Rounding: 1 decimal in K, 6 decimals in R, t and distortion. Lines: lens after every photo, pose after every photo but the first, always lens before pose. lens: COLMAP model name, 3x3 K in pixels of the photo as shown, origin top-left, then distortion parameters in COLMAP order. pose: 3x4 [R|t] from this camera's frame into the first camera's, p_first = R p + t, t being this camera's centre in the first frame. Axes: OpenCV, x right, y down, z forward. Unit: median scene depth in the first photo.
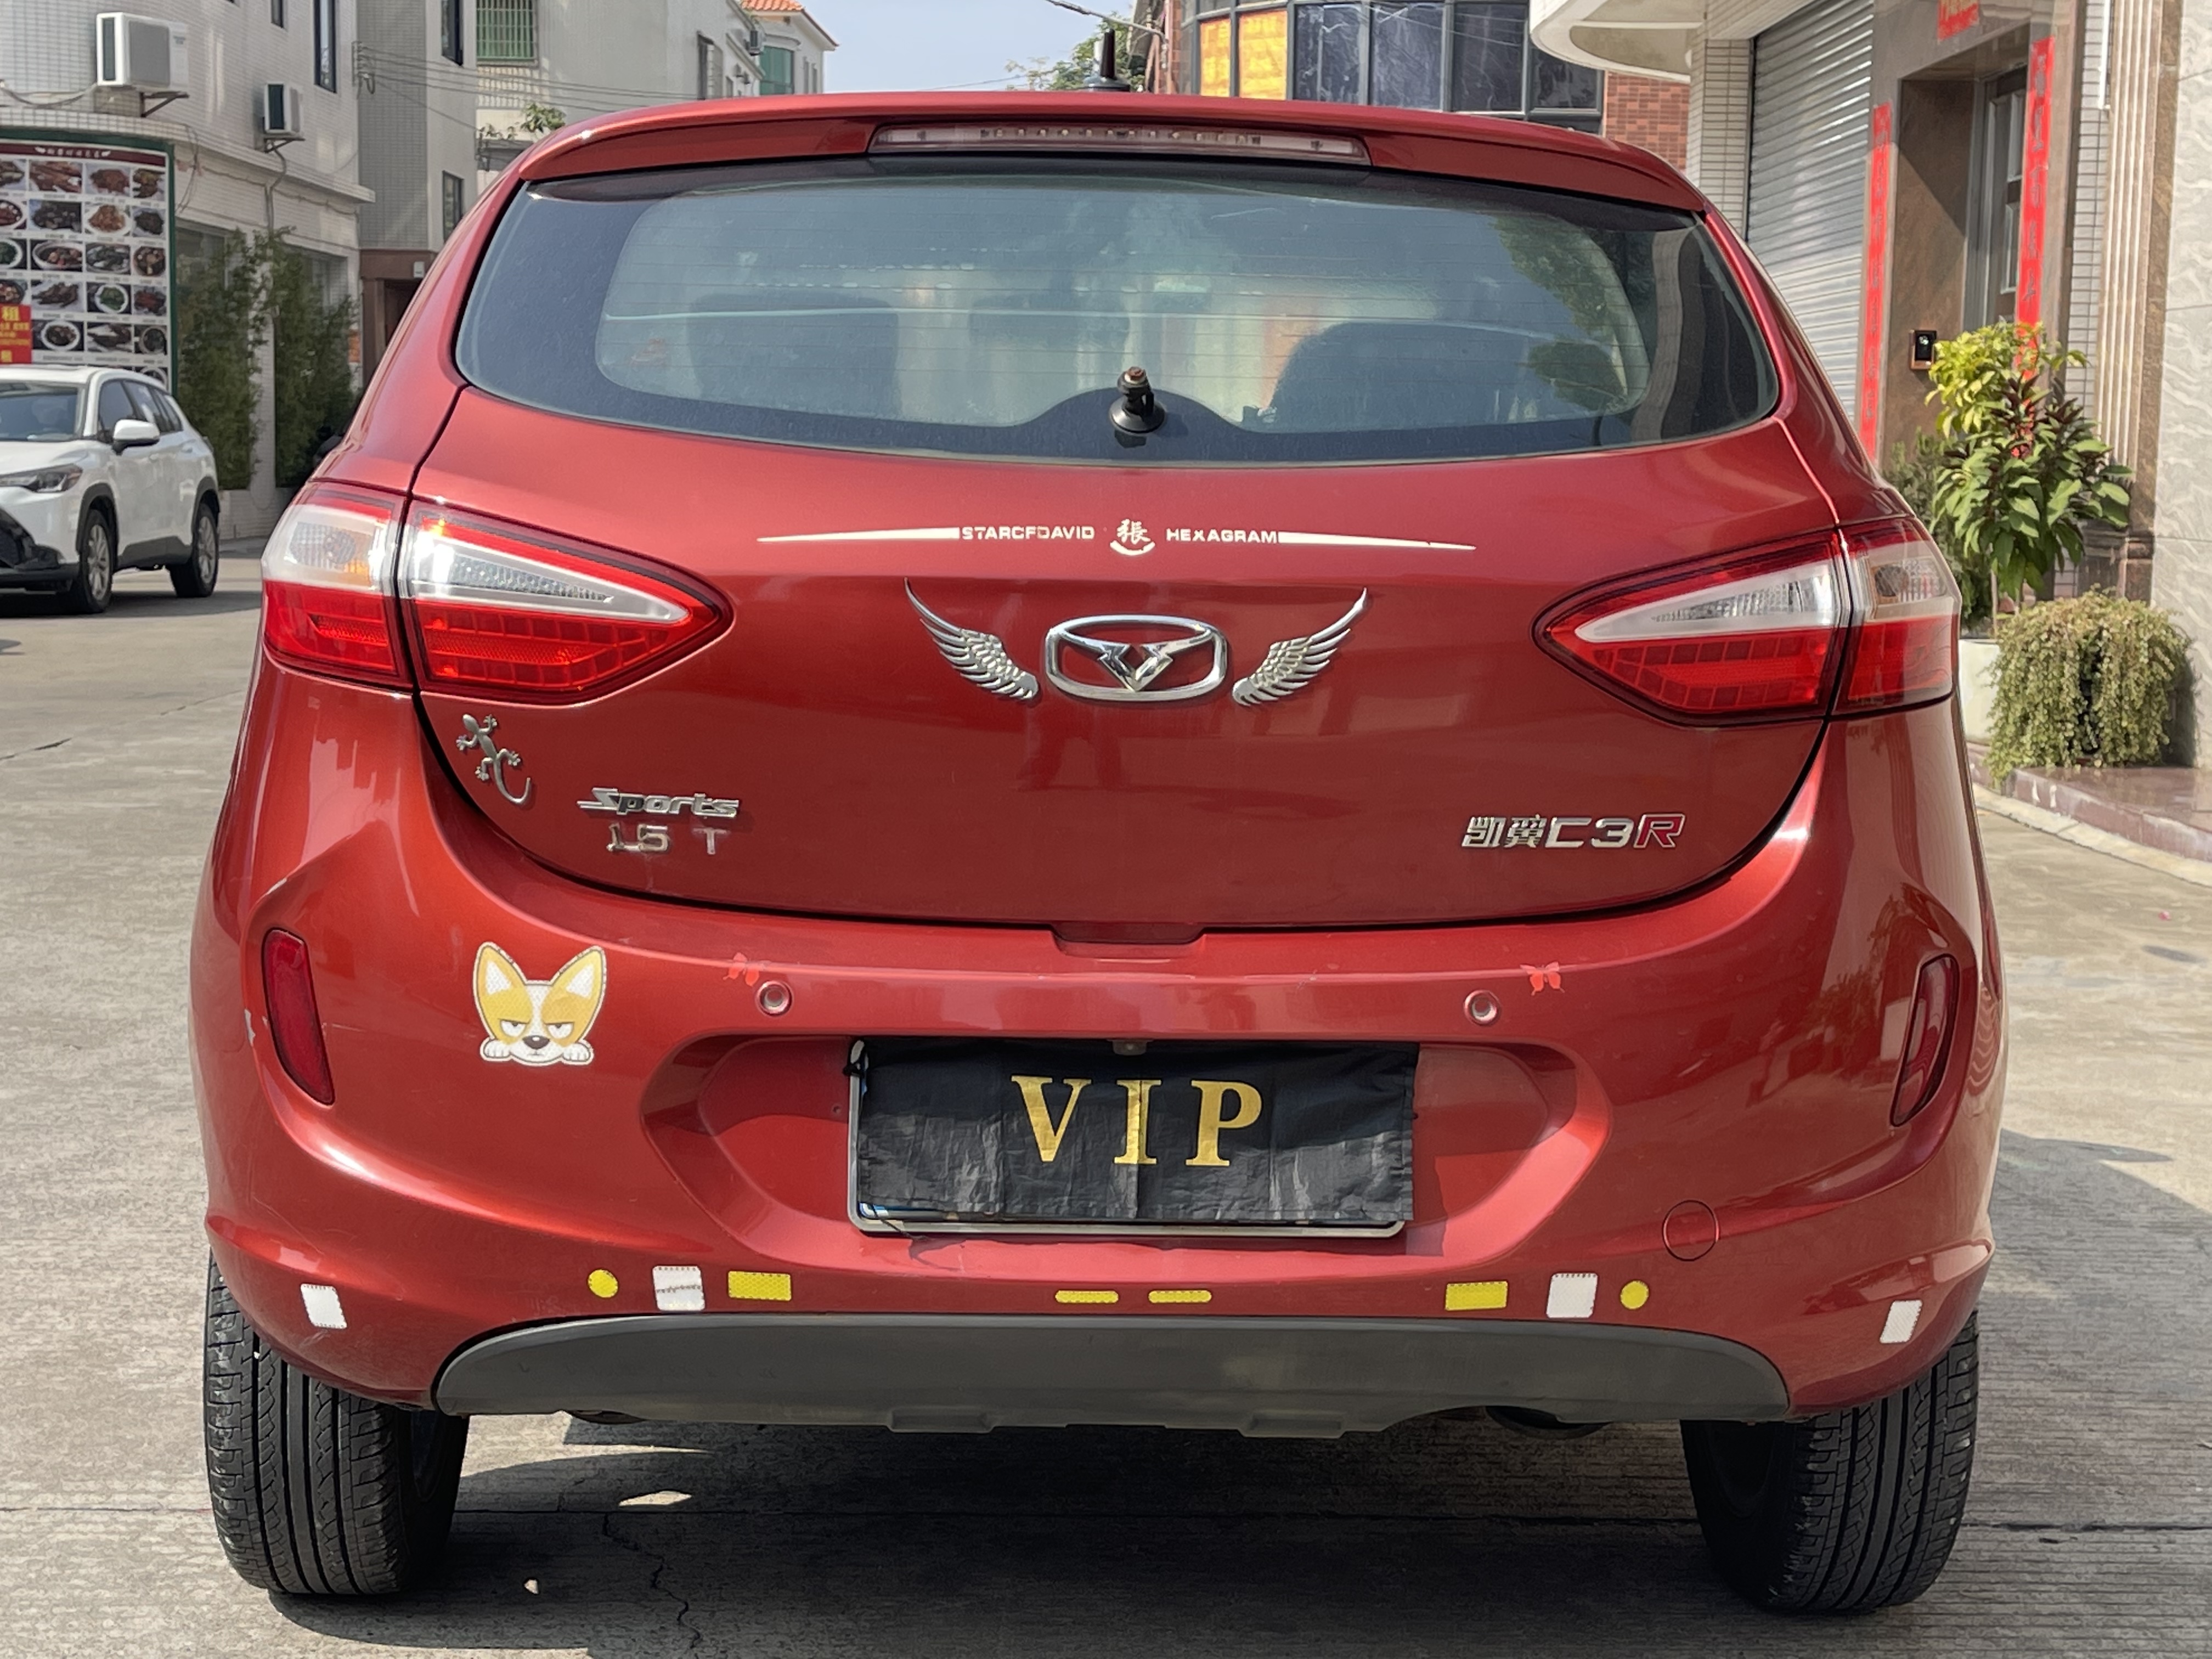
lens RADIAL K [[3377.7, 0, 1106.0], [0, 3377.7, 829.5], [0, 0, 1]] dist [0.190854, -0.701038]
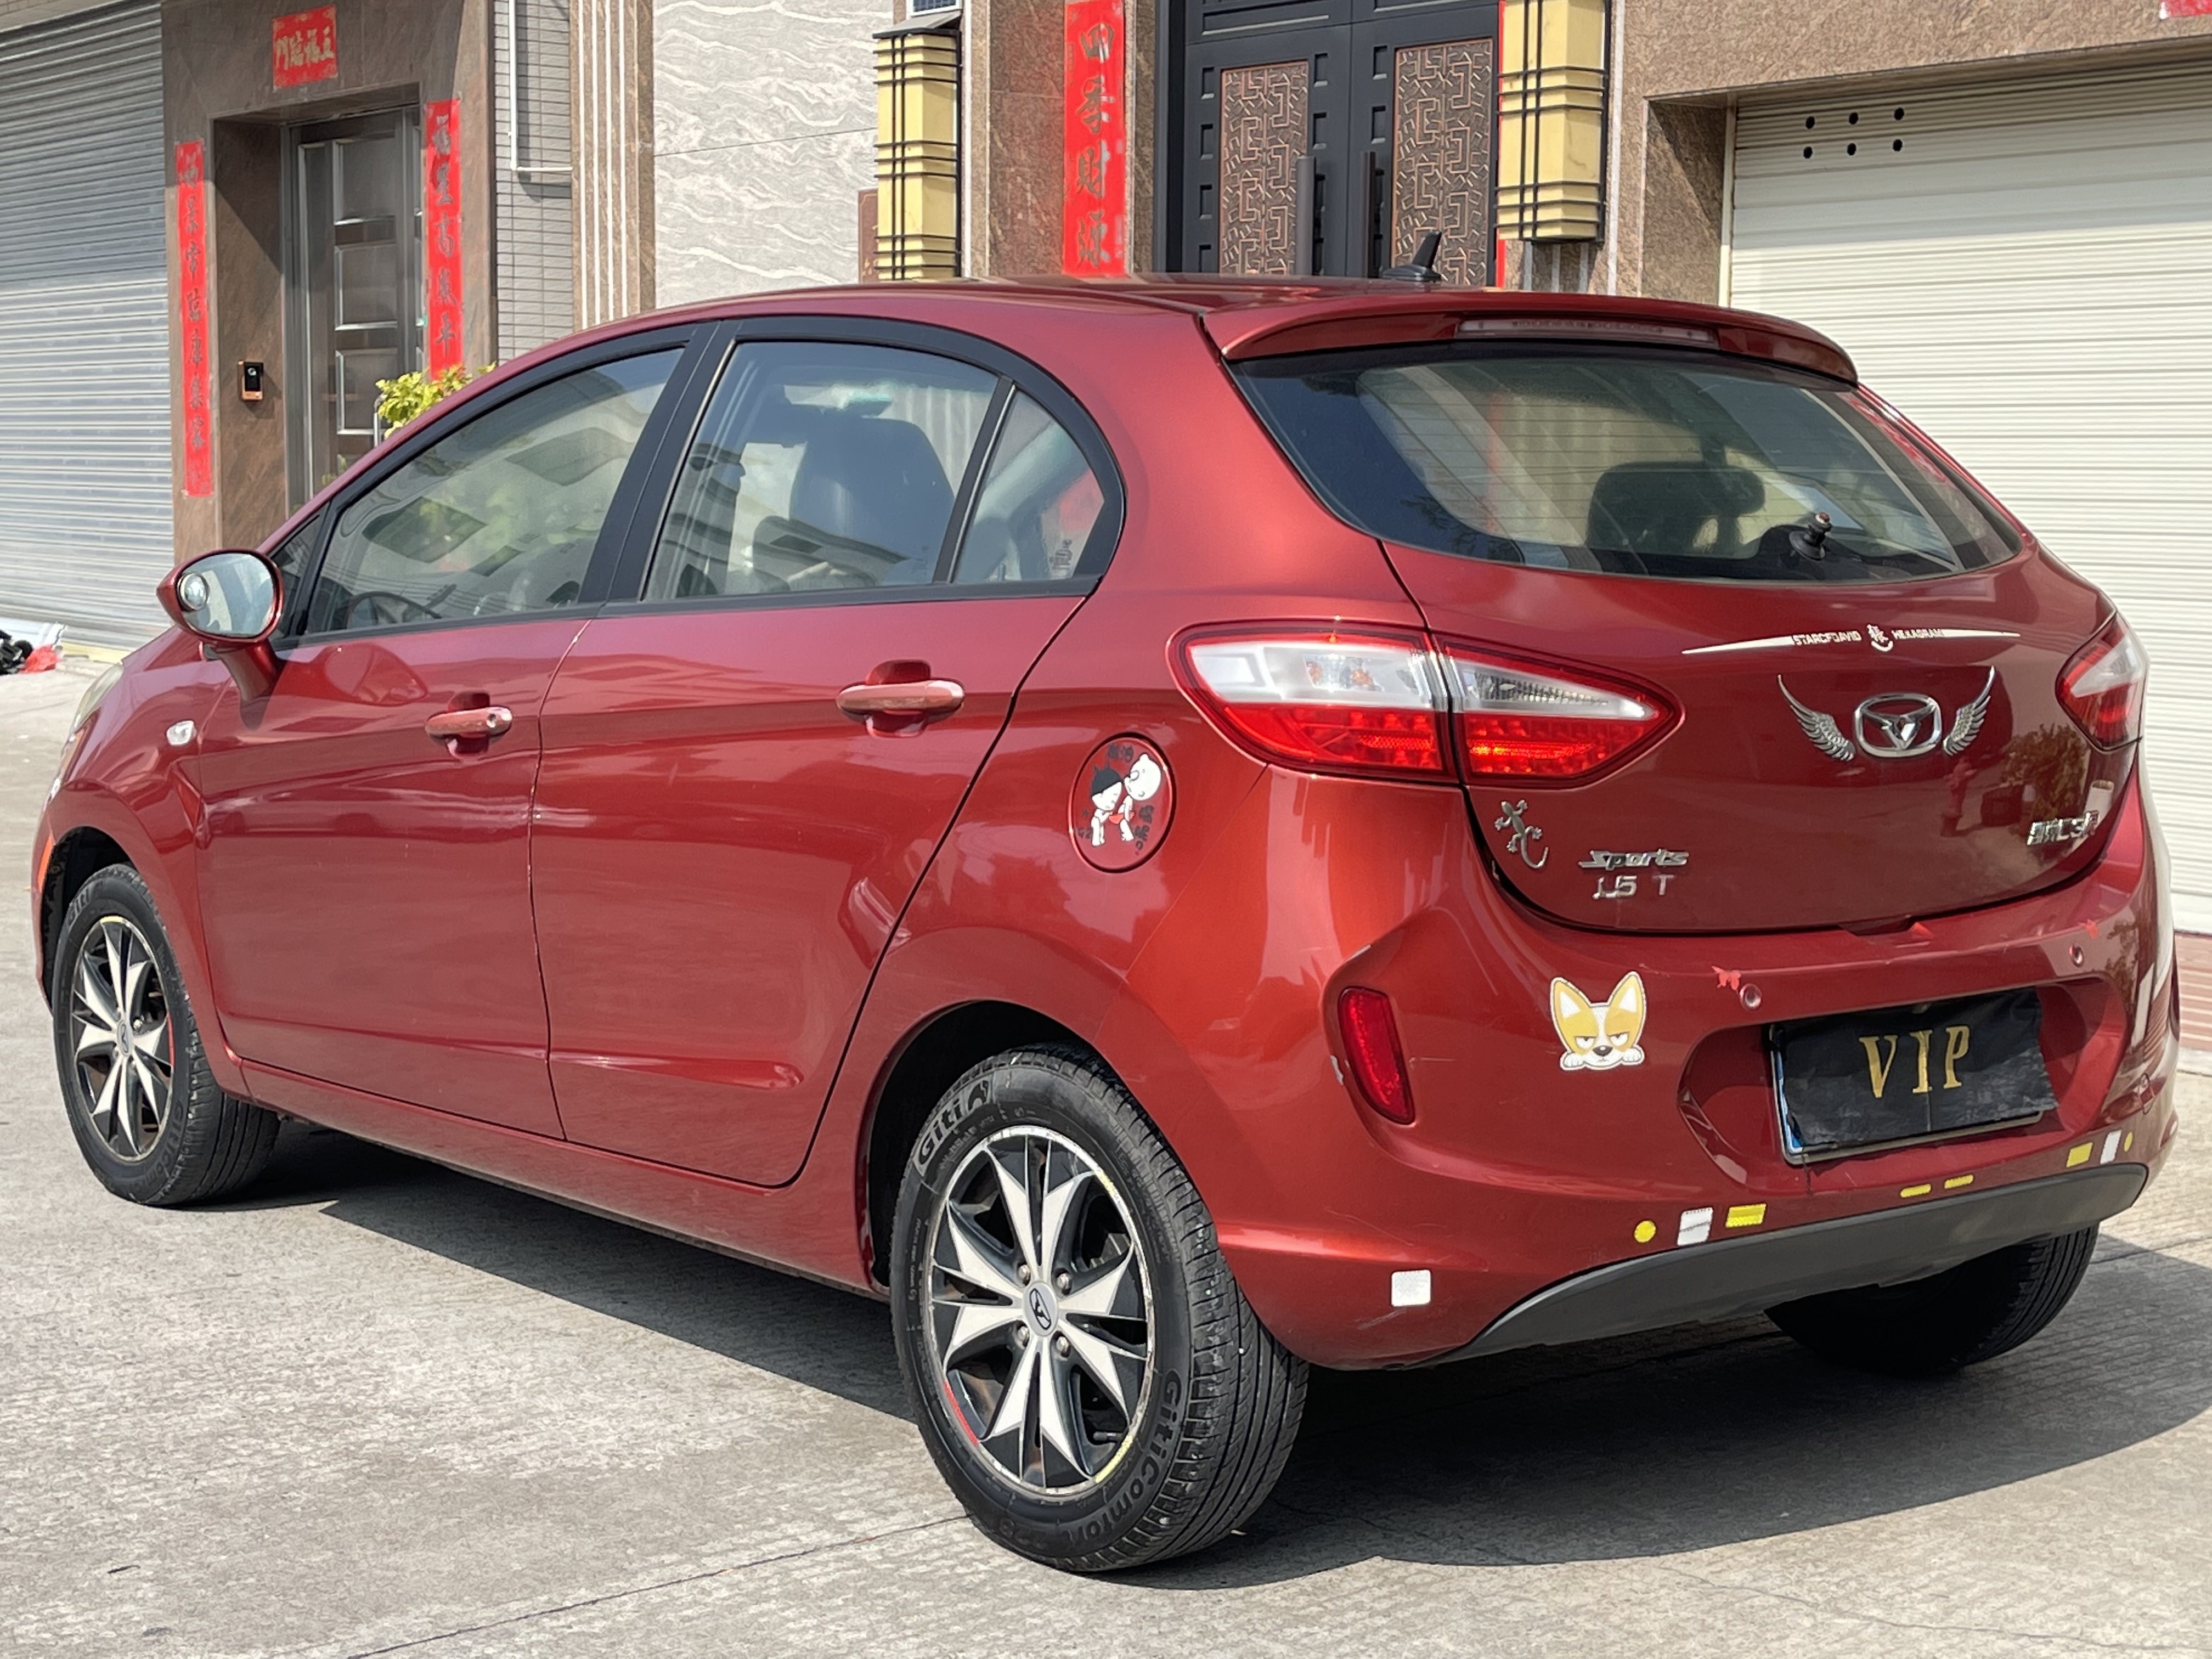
lens RADIAL K [[3377.7, 0, 1106.0], [0, 3377.7, 829.5], [0, 0, 1]] dist [0.190854, -0.701038]
pose [[0.800387, -0.073617, 0.594946, -0.220741], [0.073208, 0.997006, 0.024880, -0.013677], [-0.594997, 0.023641, 0.803380, 0.016134]]
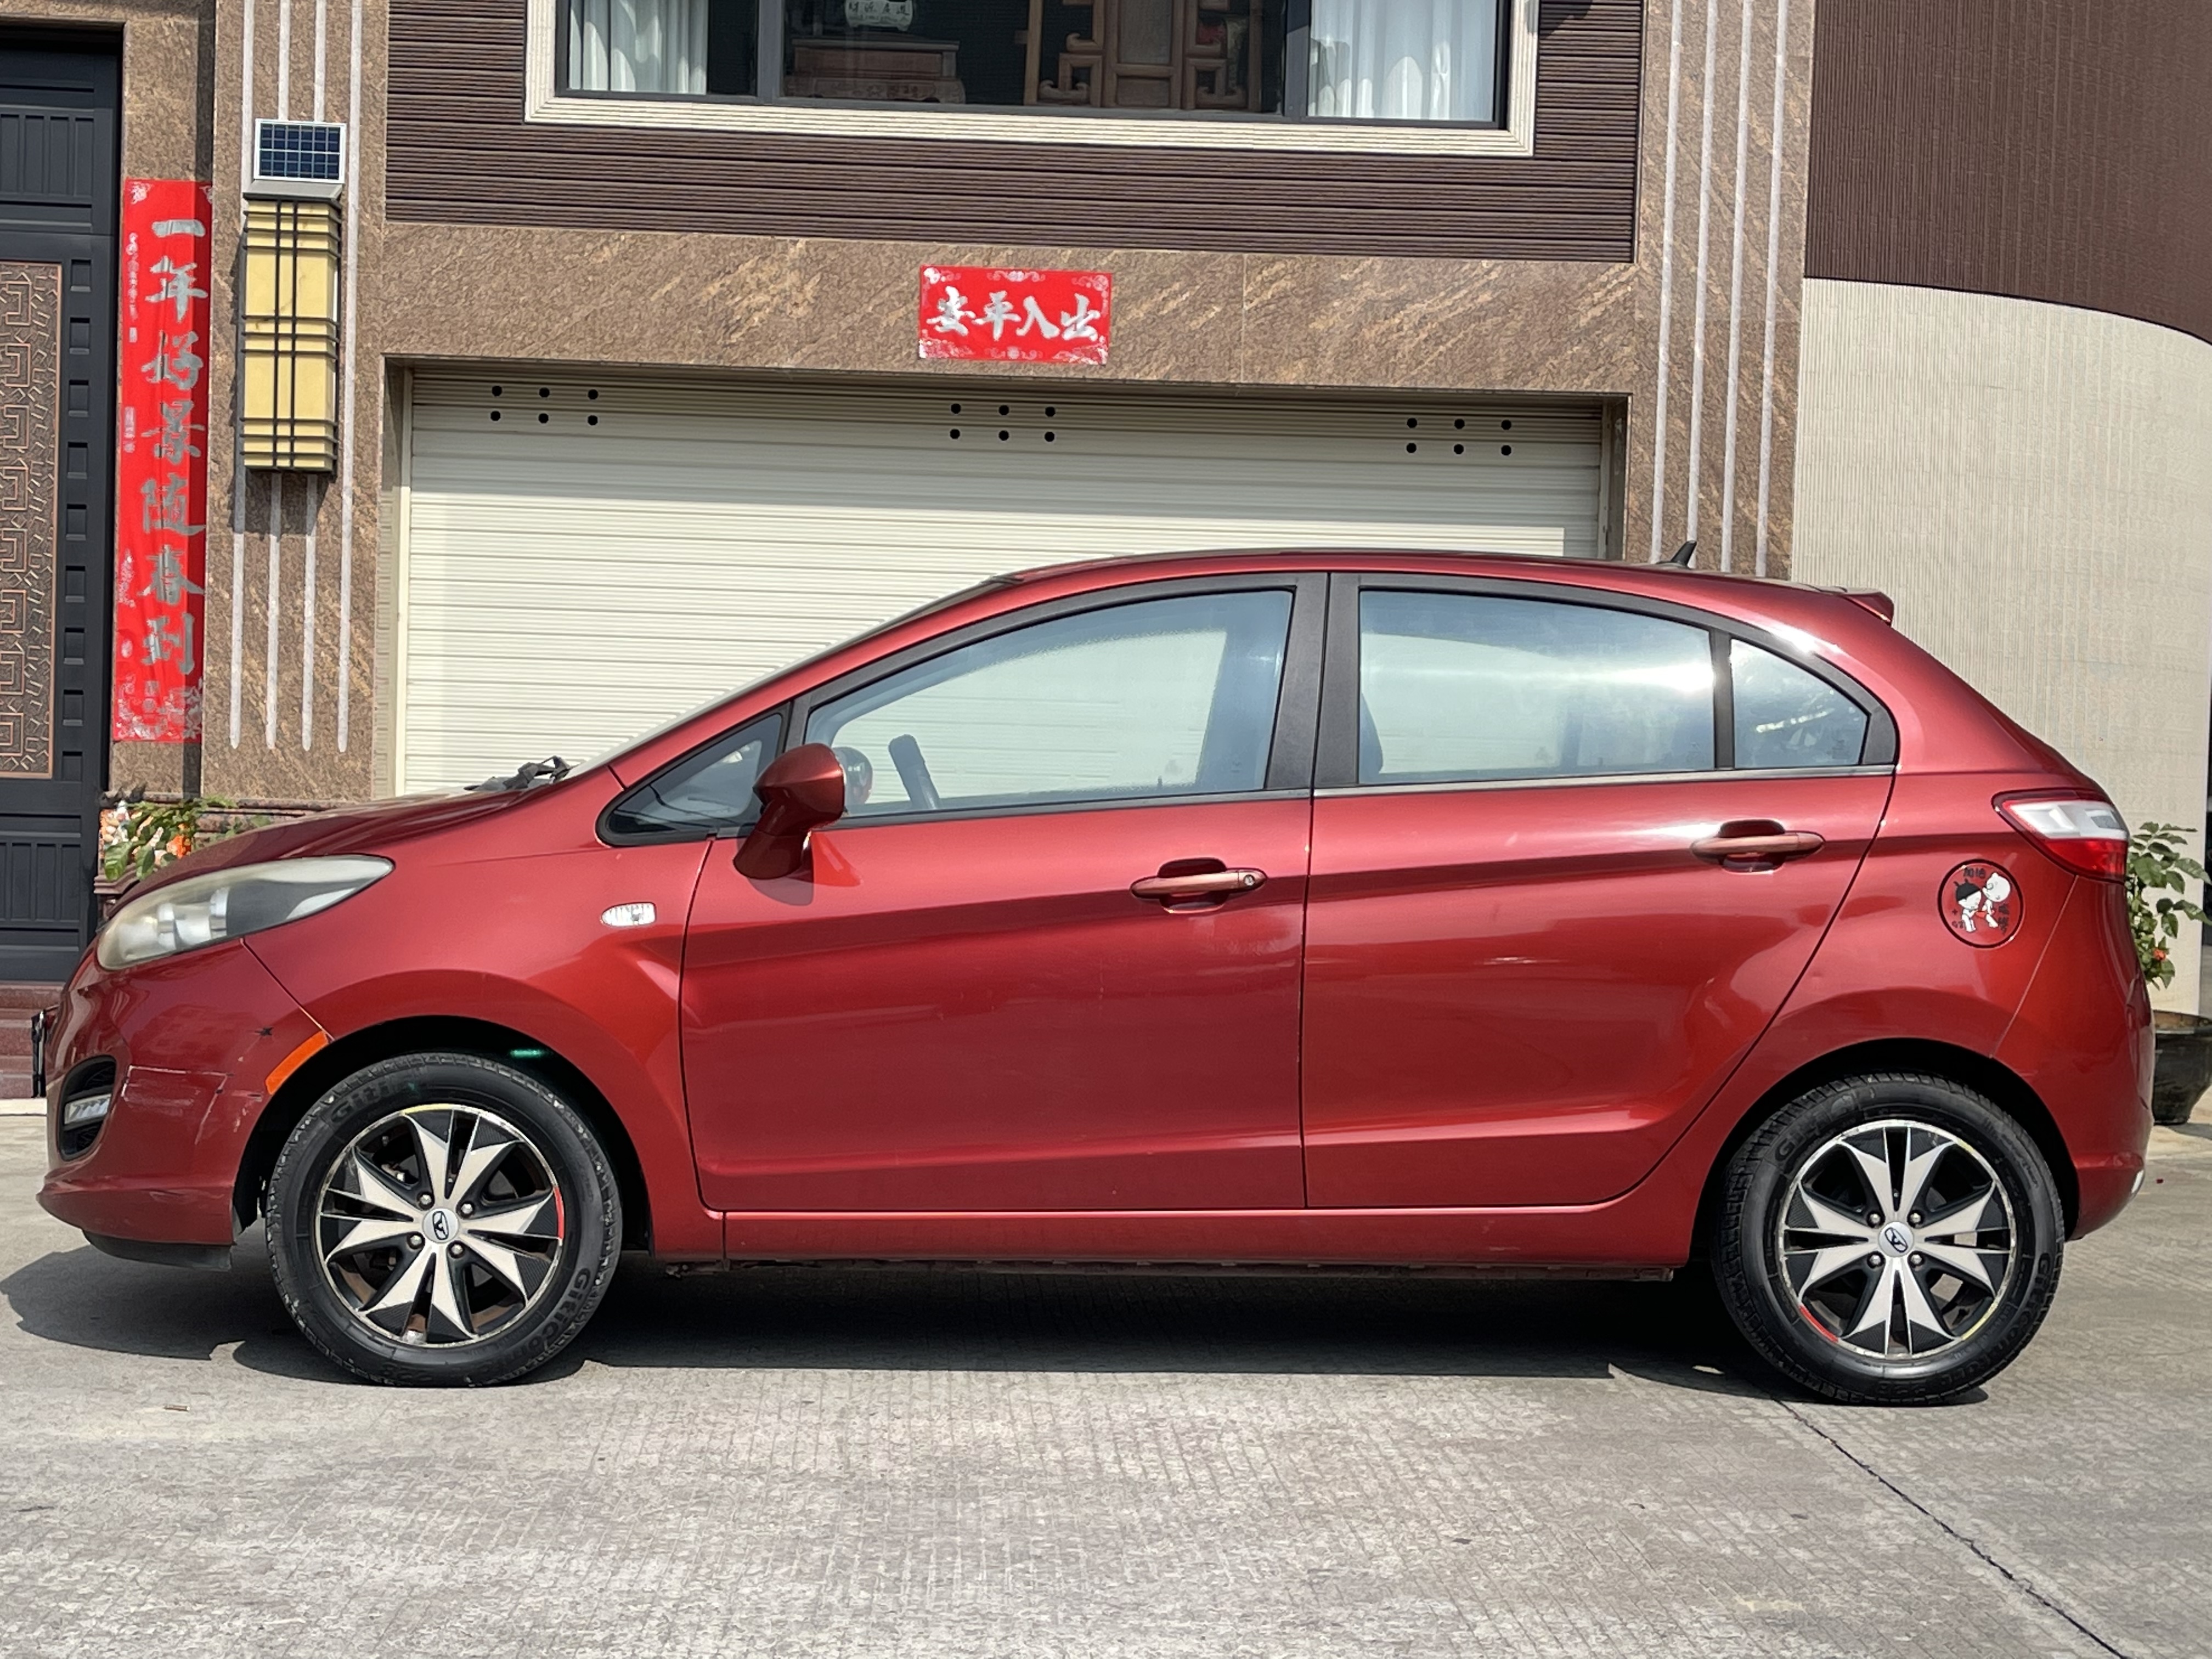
lens RADIAL K [[3377.7, 0, 1106.0], [0, 3377.7, 829.5], [0, 0, 1]] dist [0.190854, -0.701038]
pose [[-0.008016, -0.042406, 0.999068, -0.492018], [0.085818, 0.995385, 0.042939, -0.046721], [-0.996279, 0.086083, -0.004340, 0.345325]]
